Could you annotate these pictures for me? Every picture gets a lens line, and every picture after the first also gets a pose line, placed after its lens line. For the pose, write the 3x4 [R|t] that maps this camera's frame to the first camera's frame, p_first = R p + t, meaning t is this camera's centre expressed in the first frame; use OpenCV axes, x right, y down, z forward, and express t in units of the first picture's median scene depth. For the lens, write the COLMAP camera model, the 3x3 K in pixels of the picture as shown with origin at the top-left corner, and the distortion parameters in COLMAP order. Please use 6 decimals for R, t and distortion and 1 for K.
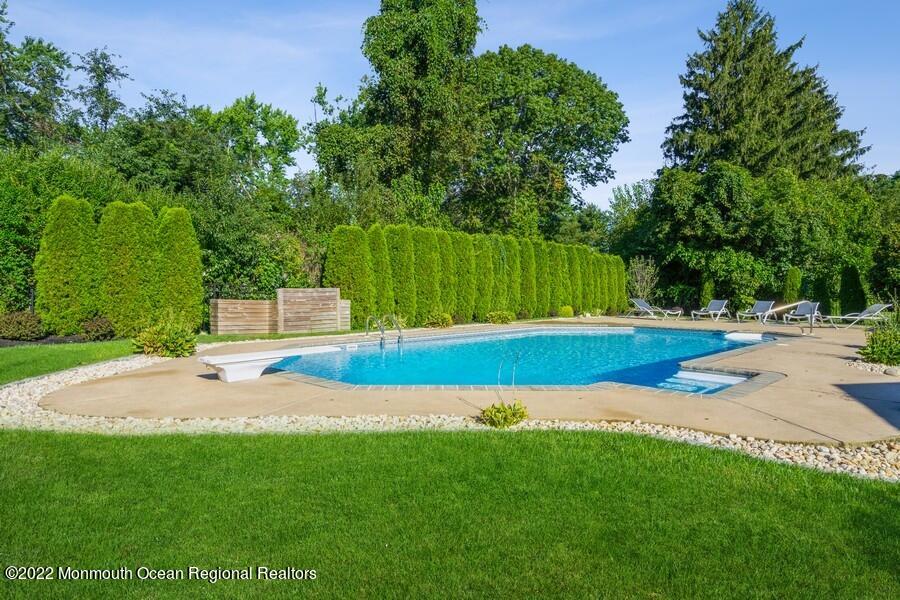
lens RADIAL K [[544.7, 0, 447.8], [0, 544.7, 293.8], [0, 0, 1]] dist [-0.006217, -0.001446]
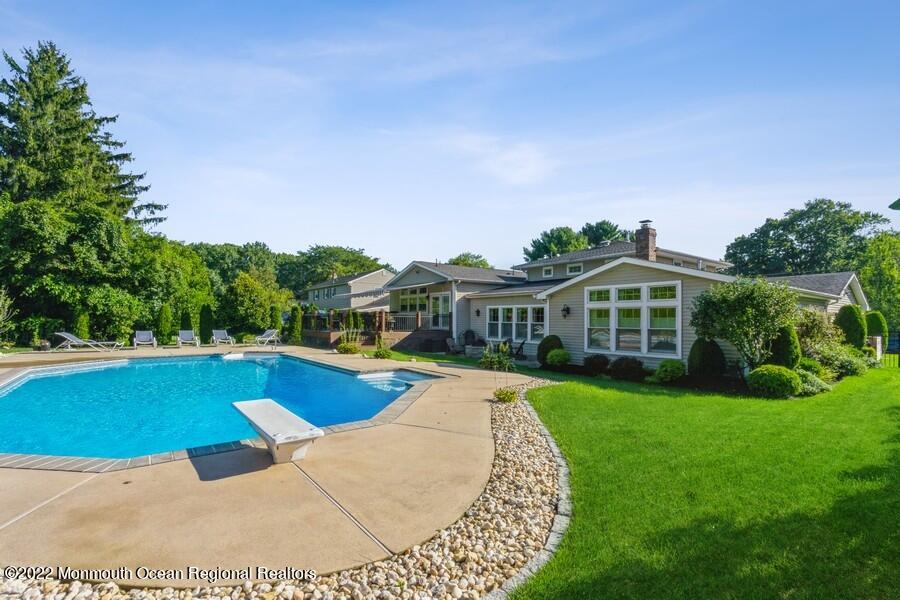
lens RADIAL K [[413.8, 0, 448.1], [0, 413.8, 320.7], [0, 0, 1]] dist [0.002949, 0.000434]
pose [[0.146227, -0.010273, 0.989198, -0.225935], [0.013454, 0.999874, 0.008395, -0.007235], [-0.989160, 0.012081, 0.146347, 0.165359]]
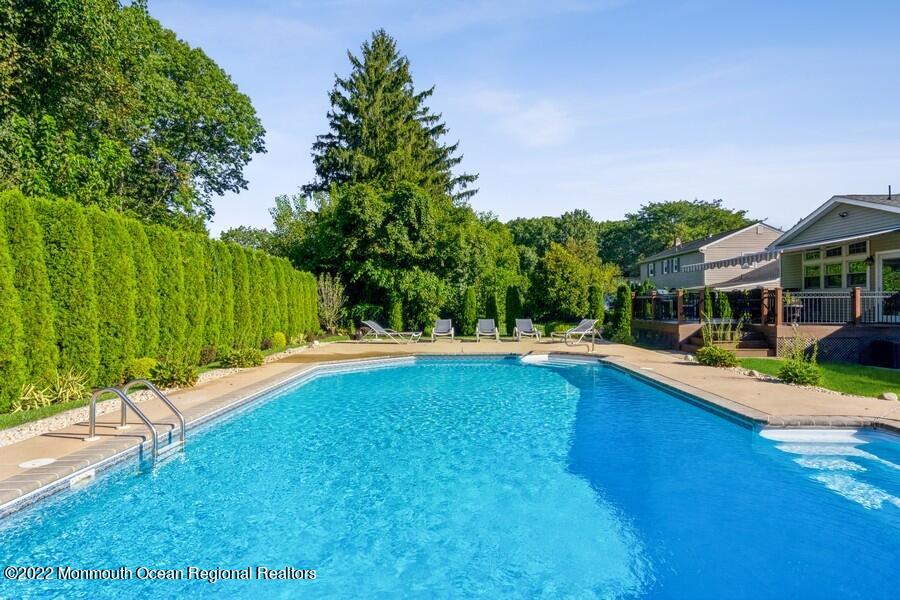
lens RADIAL K [[522.8, 0, 454.8], [0, 522.8, 302.8], [0, 0, 1]] dist [0.007844, 0.002193]
pose [[0.725367, -0.010885, 0.688276, -0.103278], [0.022715, 0.999709, -0.008130, -0.008120], [-0.687987, 0.021531, 0.725403, 0.231741]]
